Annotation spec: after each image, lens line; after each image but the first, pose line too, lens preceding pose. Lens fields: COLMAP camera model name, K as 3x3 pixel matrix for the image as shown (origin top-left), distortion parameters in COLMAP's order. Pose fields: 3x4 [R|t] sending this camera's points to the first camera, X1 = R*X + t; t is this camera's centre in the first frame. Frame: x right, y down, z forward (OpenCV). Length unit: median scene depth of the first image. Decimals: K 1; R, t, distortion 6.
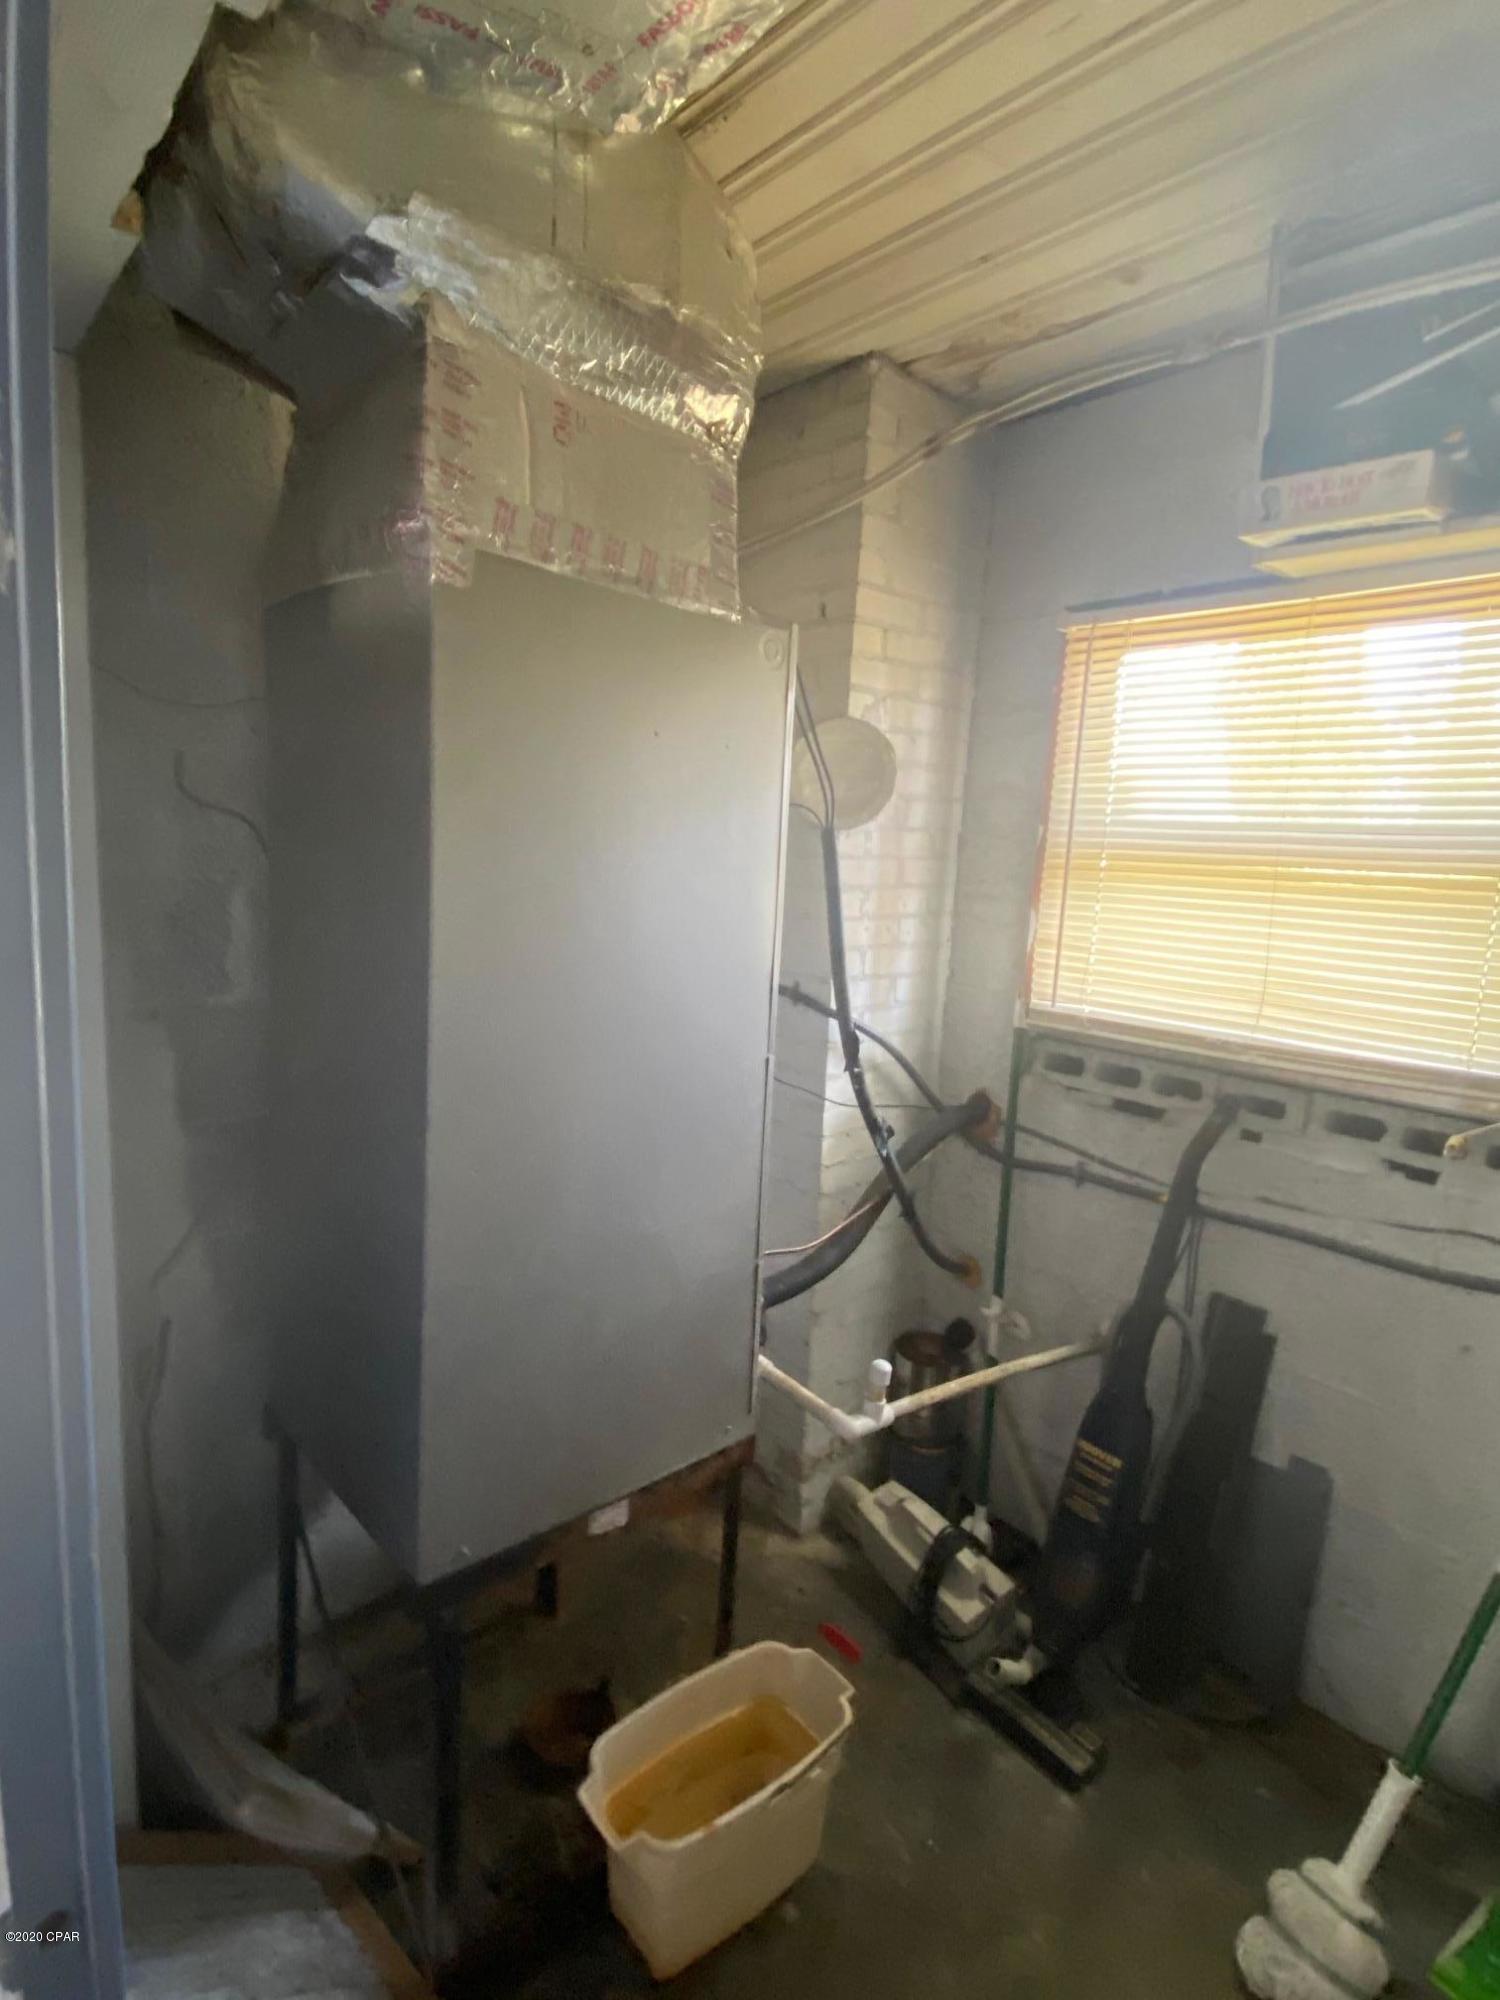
lens RADIAL K [[1005.2, 0, 750.0], [0, 1005.2, 1000.0], [0, 0, 1]] dist [0.051425, -0.042368]
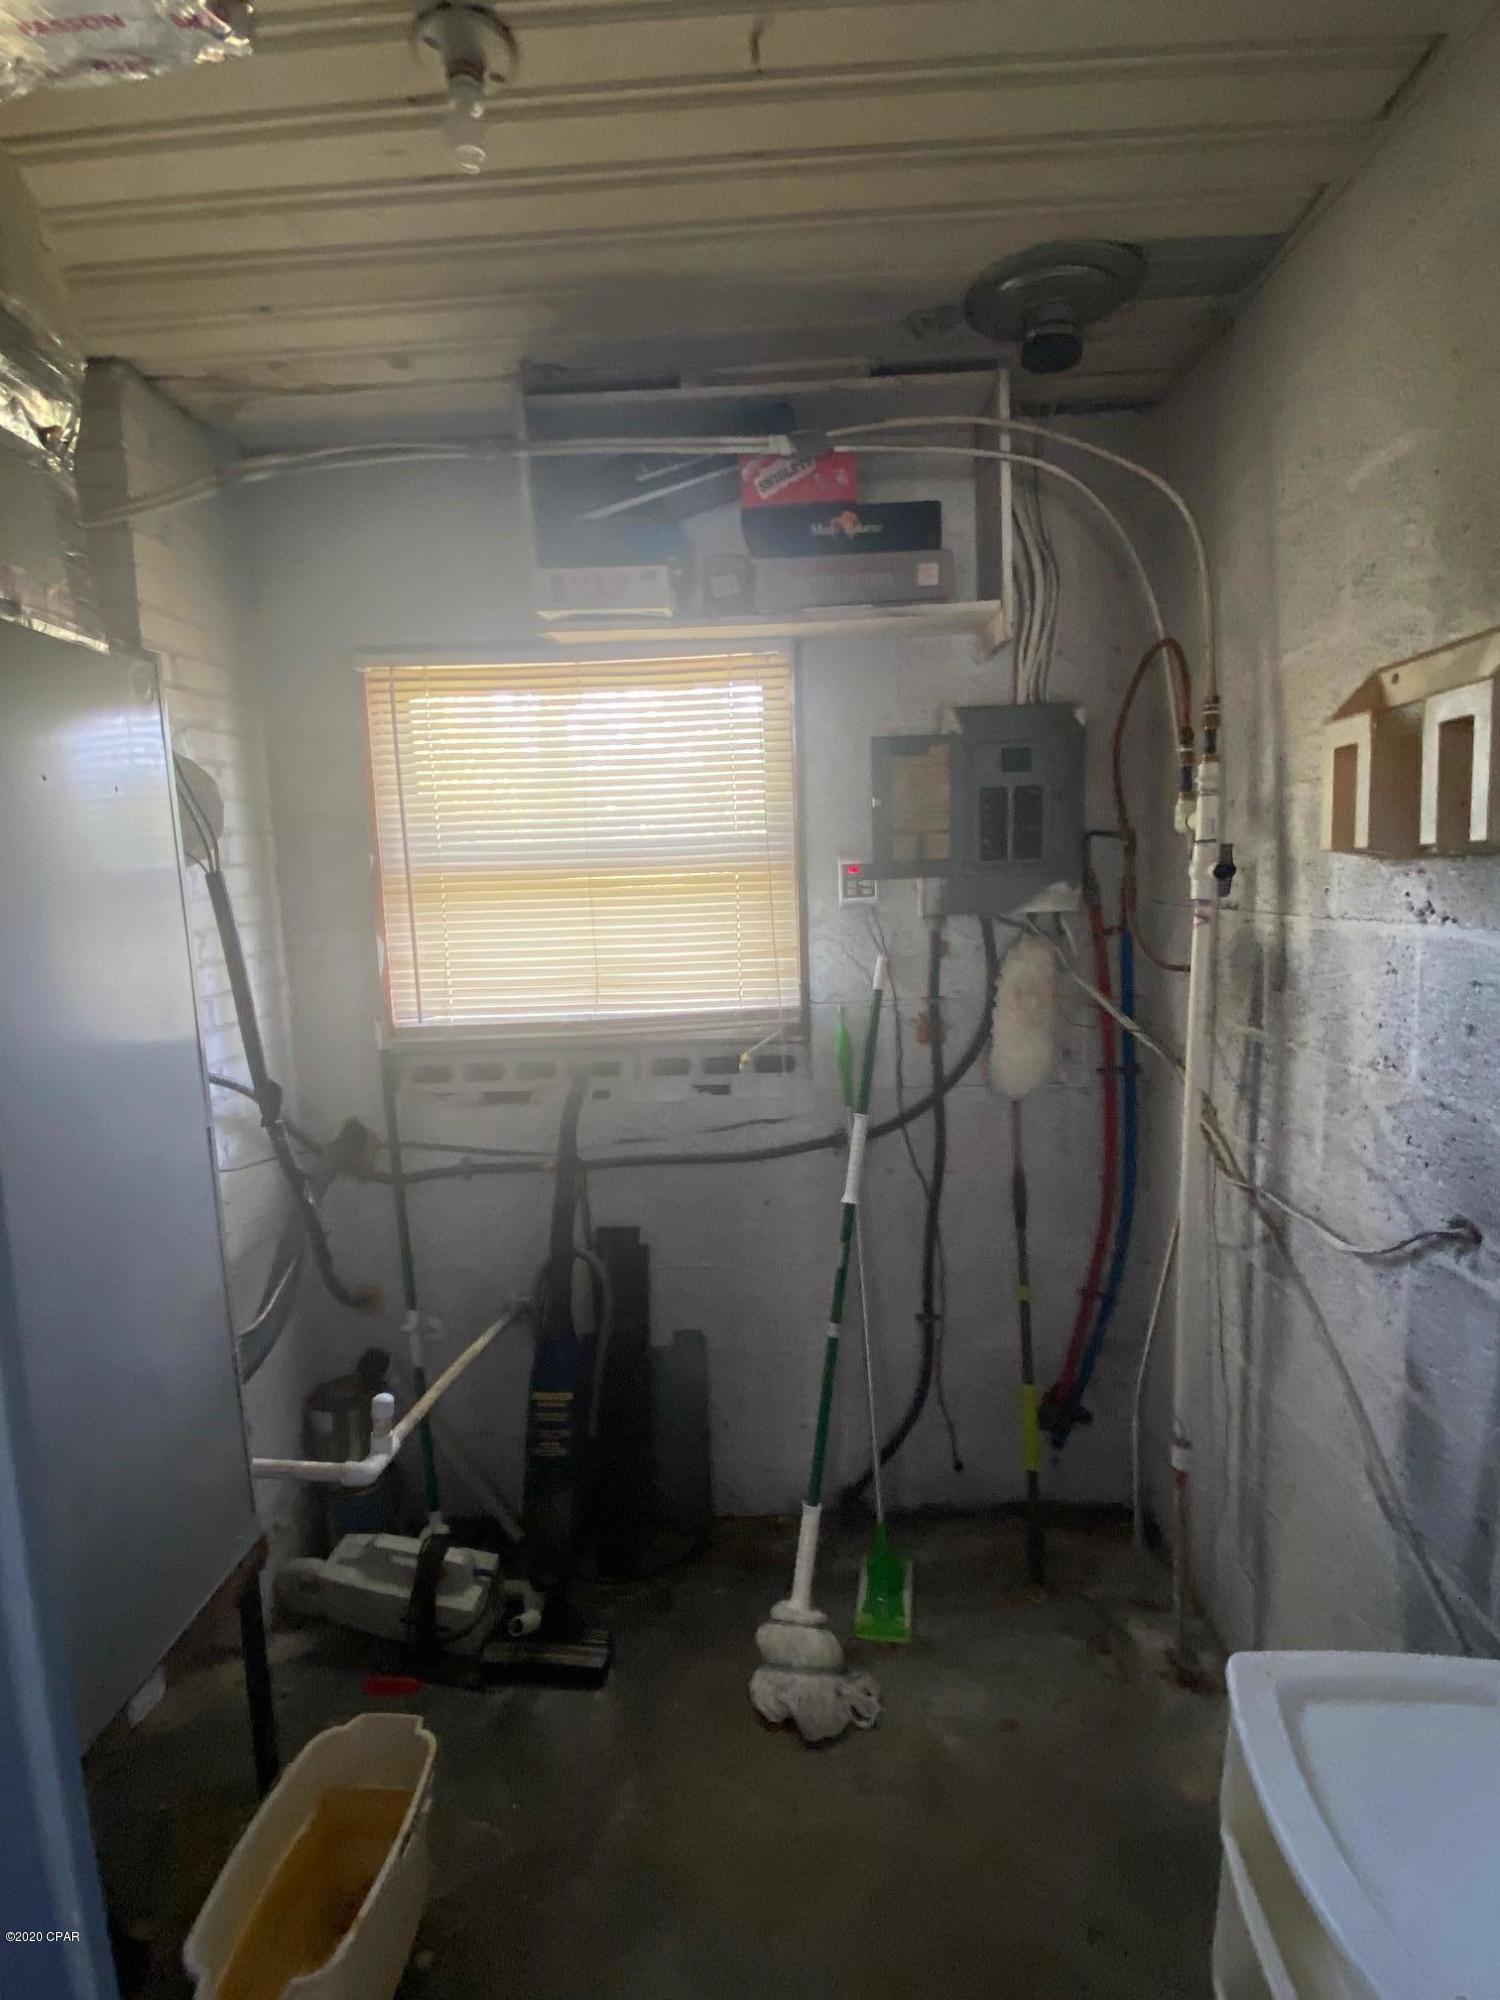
lens RADIAL K [[1005.2, 0, 750.0], [0, 1005.2, 1000.0], [0, 0, 1]] dist [0.051425, -0.042368]
pose [[0.697757, -0.169543, 0.695981, -0.212563], [0.180823, 0.981811, 0.057887, -0.016537], [-0.693136, 0.085458, 0.715723, -0.005673]]
